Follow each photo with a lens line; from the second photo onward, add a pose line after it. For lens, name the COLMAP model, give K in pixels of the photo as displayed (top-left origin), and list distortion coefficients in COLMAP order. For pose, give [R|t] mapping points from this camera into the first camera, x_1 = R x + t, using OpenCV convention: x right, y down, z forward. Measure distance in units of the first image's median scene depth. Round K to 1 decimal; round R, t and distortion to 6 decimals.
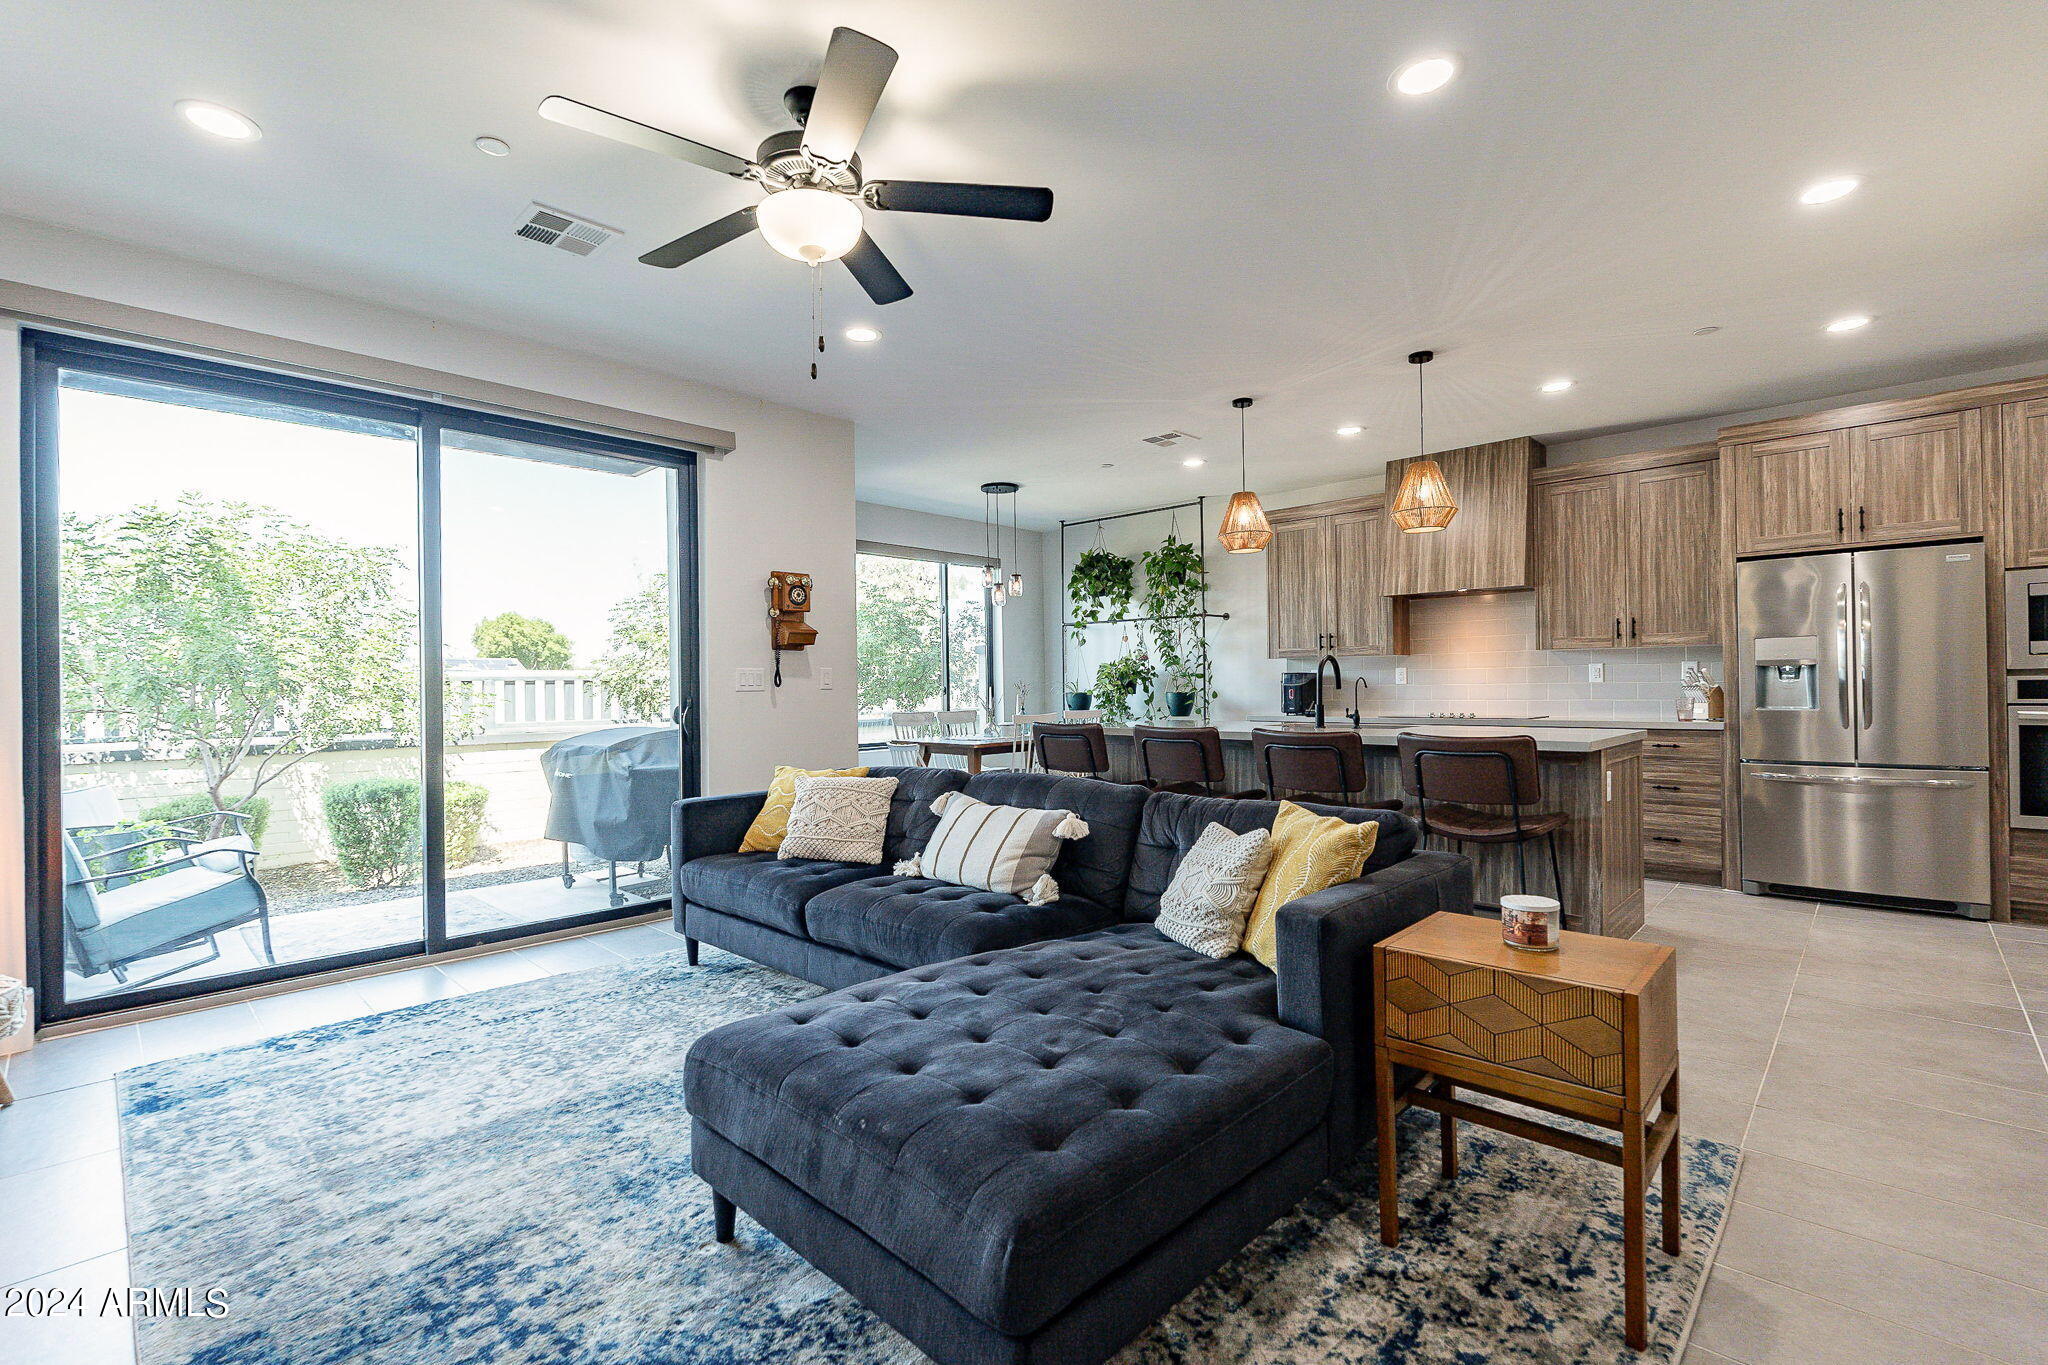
lens RADIAL K [[896.0, 0, 1024.0], [0, 896.0, 682.5], [0, 0, 1]] dist [-0.003374, -0.000363]
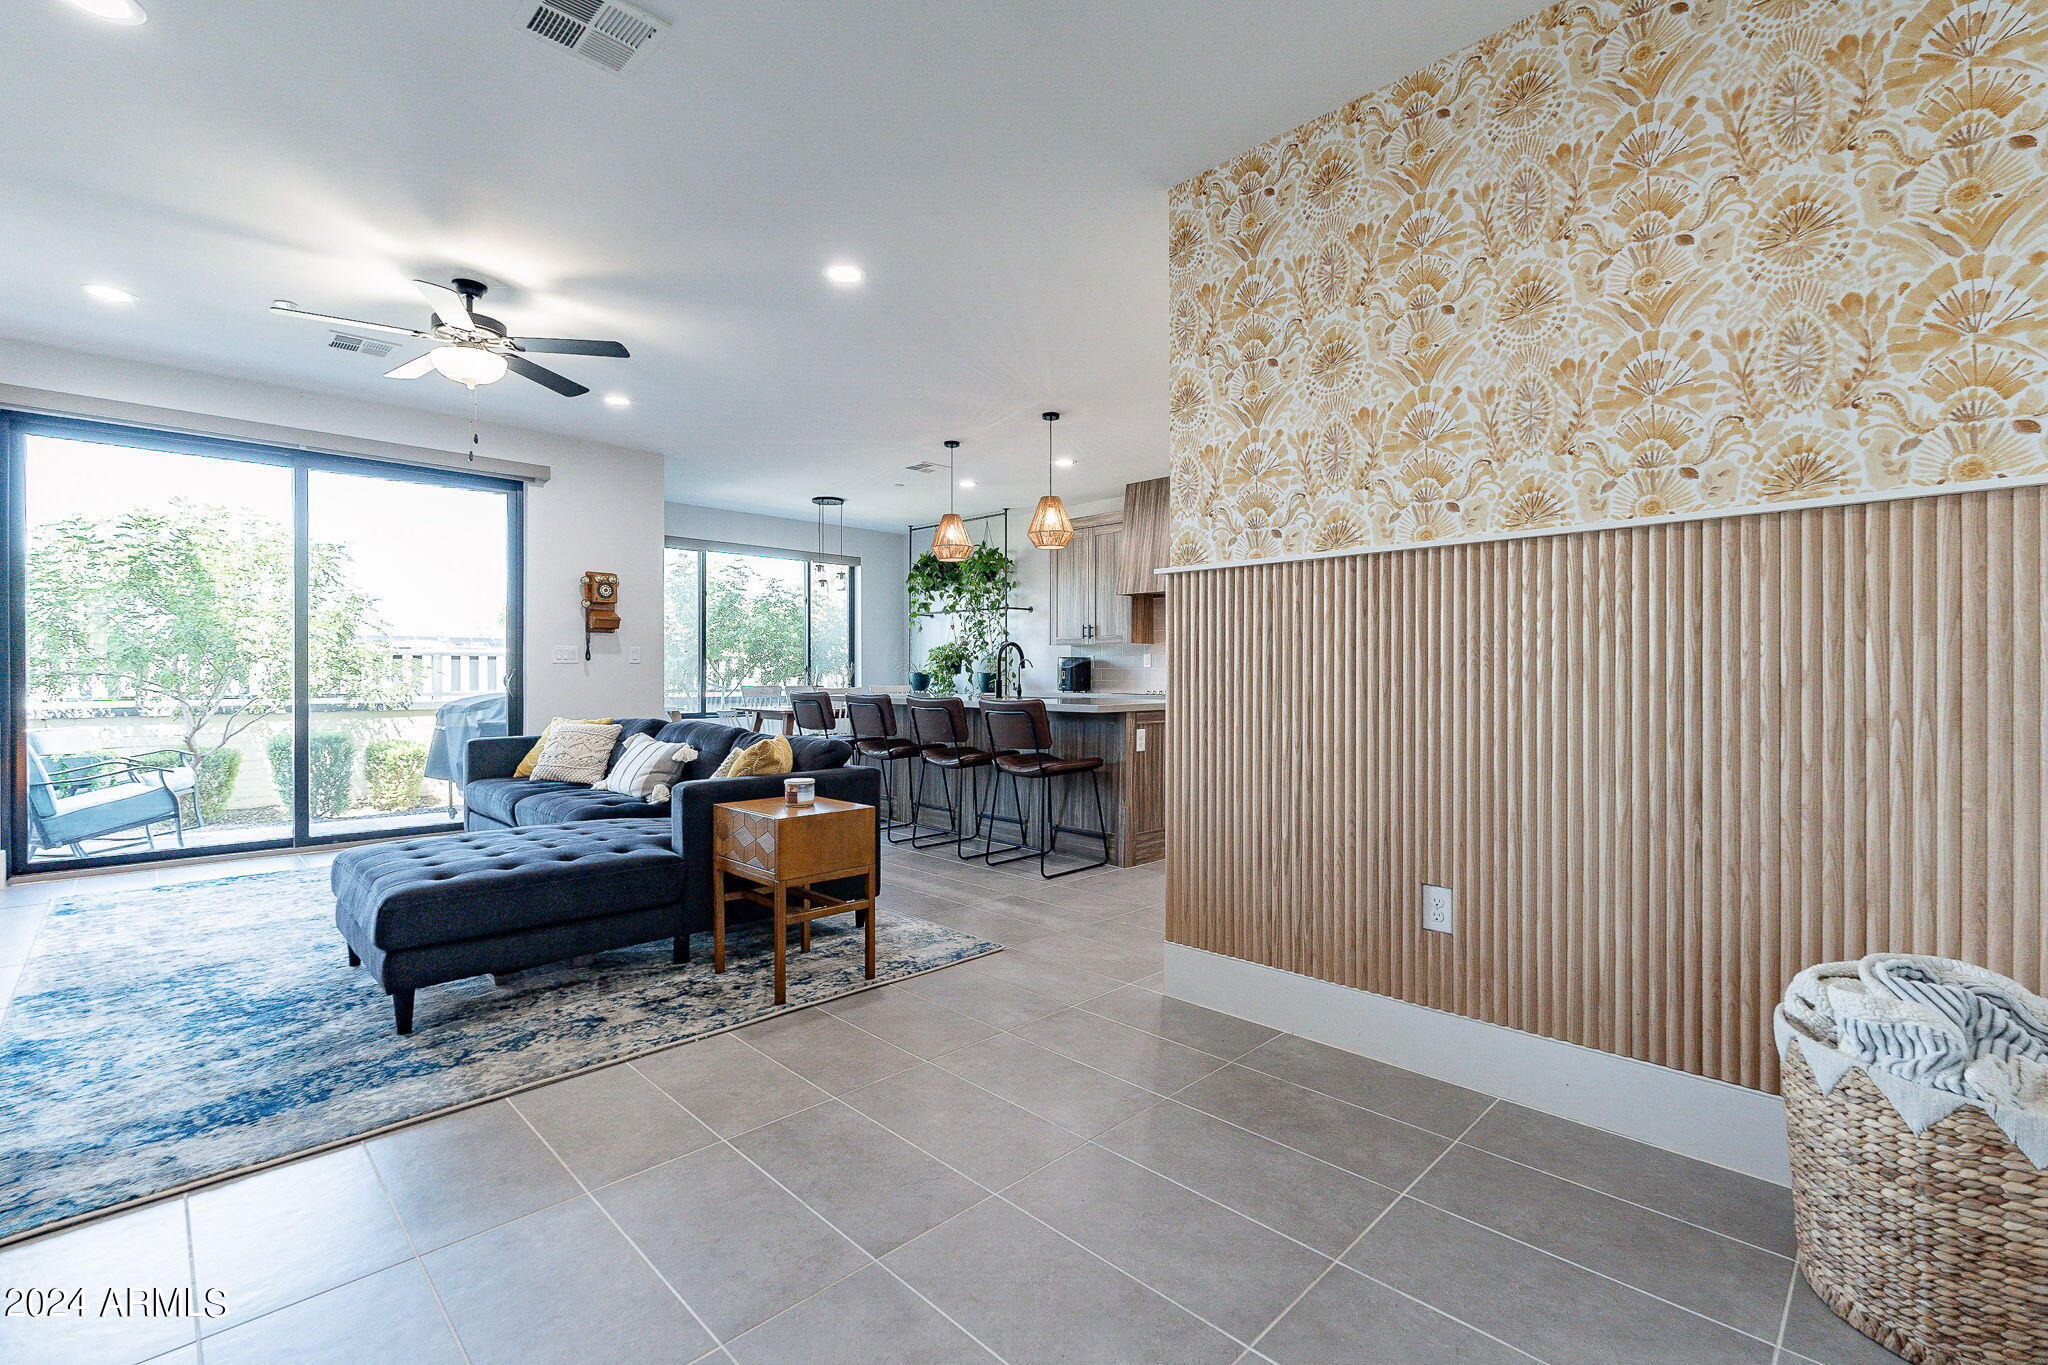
lens RADIAL K [[882.8, 0, 1024.9], [0, 882.8, 676.2], [0, 0, 1]] dist [-0.001551, -0.000398]
pose [[0.999586, 0.014431, -0.024896, 0.377017], [-0.014217, 0.999861, 0.008751, 0.007098], [0.025019, -0.008394, 0.999652, -0.258004]]
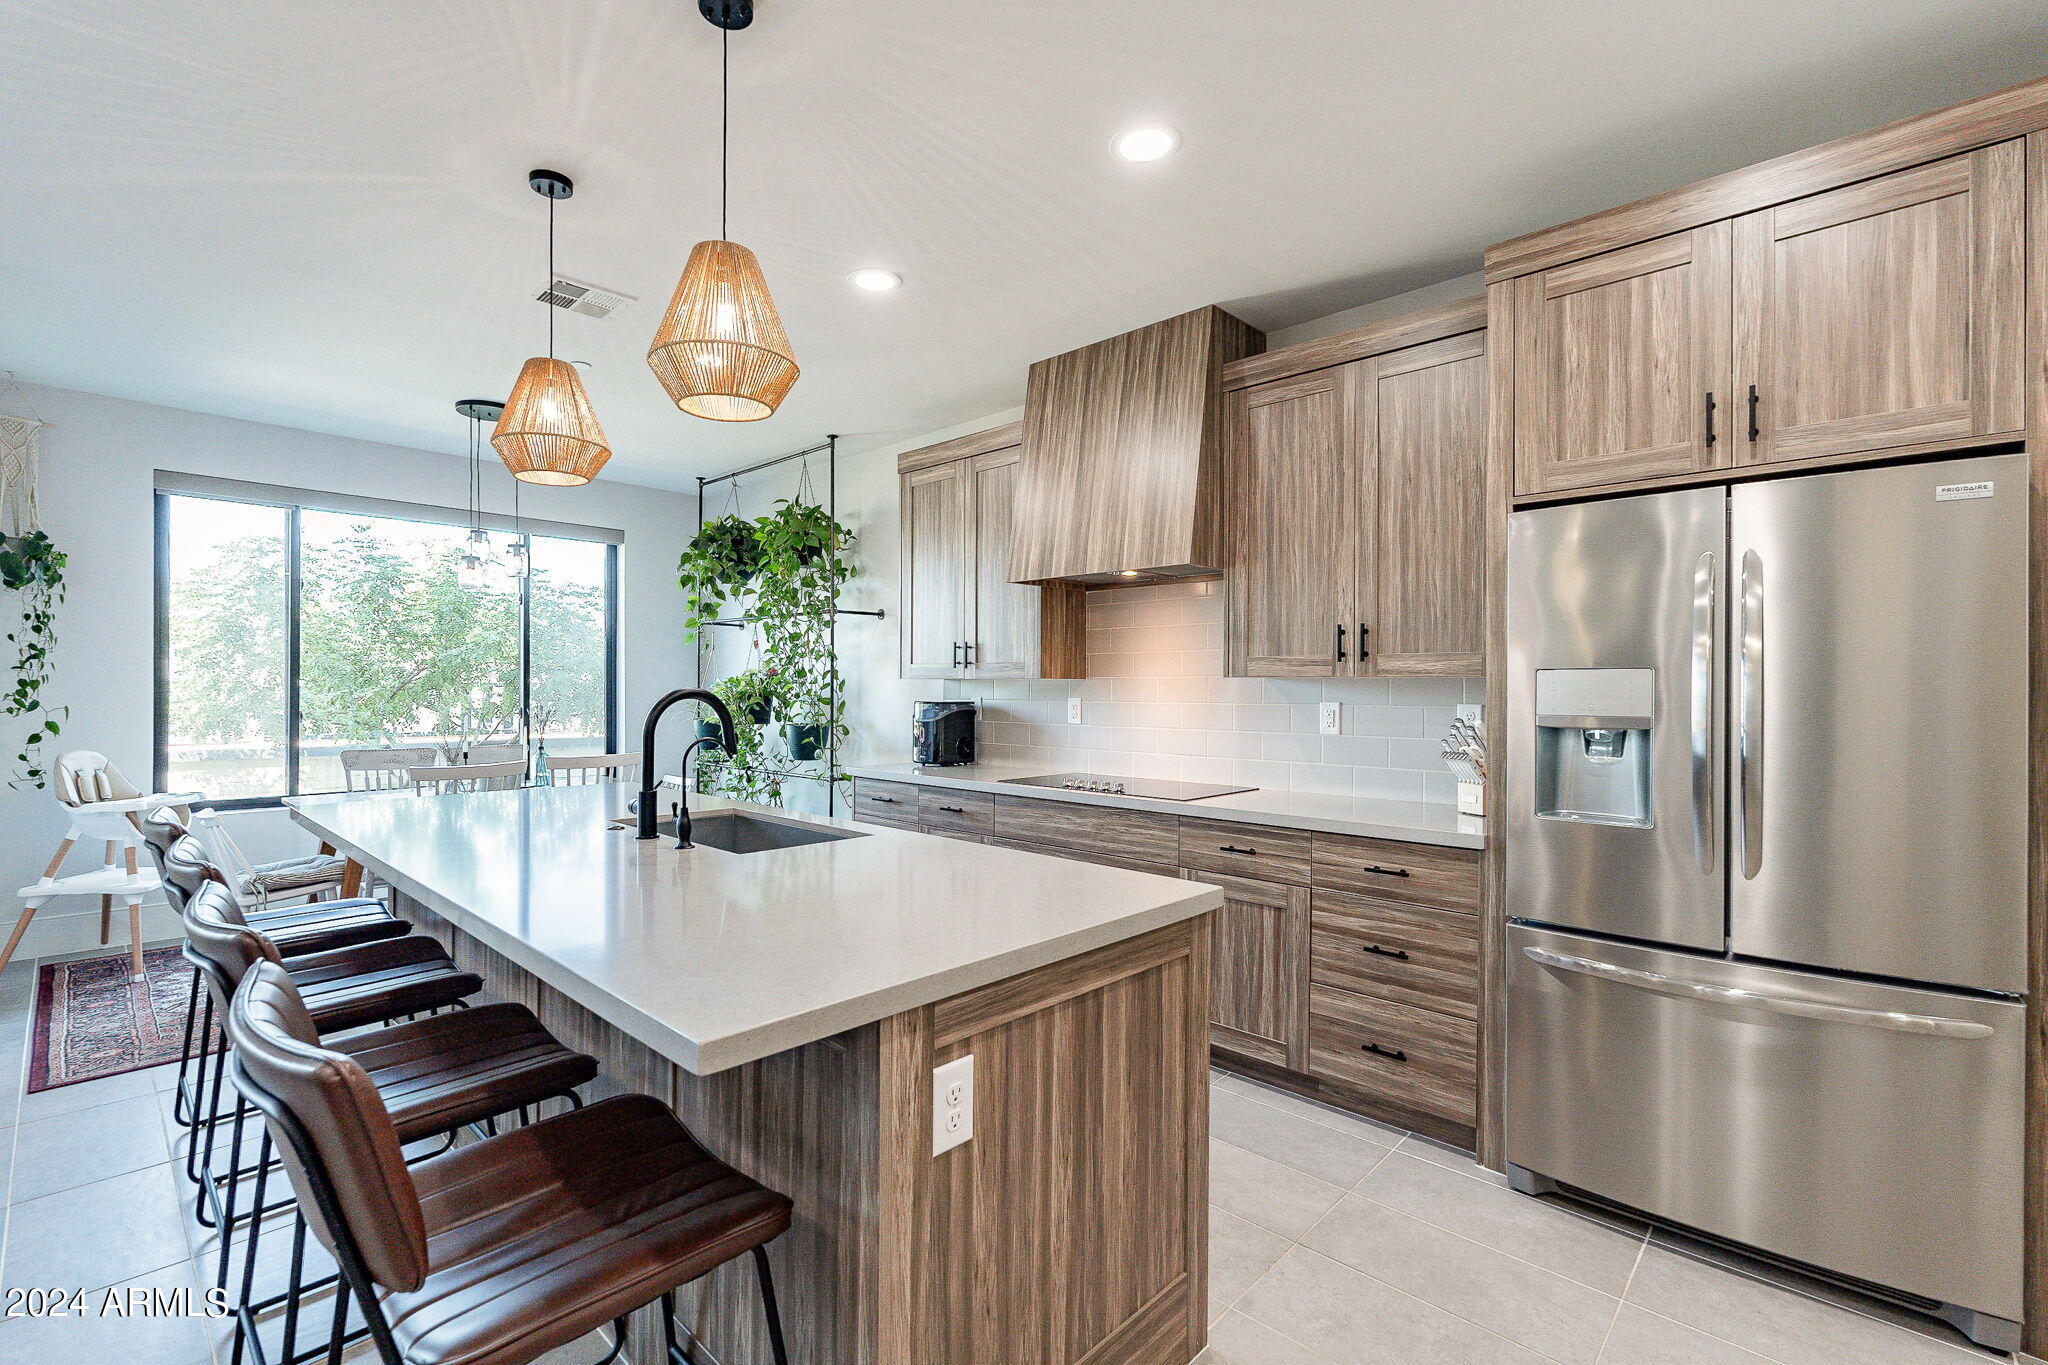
lens RADIAL K [[887.3, 0, 1024.5], [0, 887.3, 689.2], [0, 0, 1]] dist [-0.002096, -0.000117]
pose [[0.999824, 0.015965, 0.009833, 0.499803], [-0.016032, 0.999848, 0.006823, -0.034858], [-0.009723, -0.006980, 0.999928, 0.487422]]
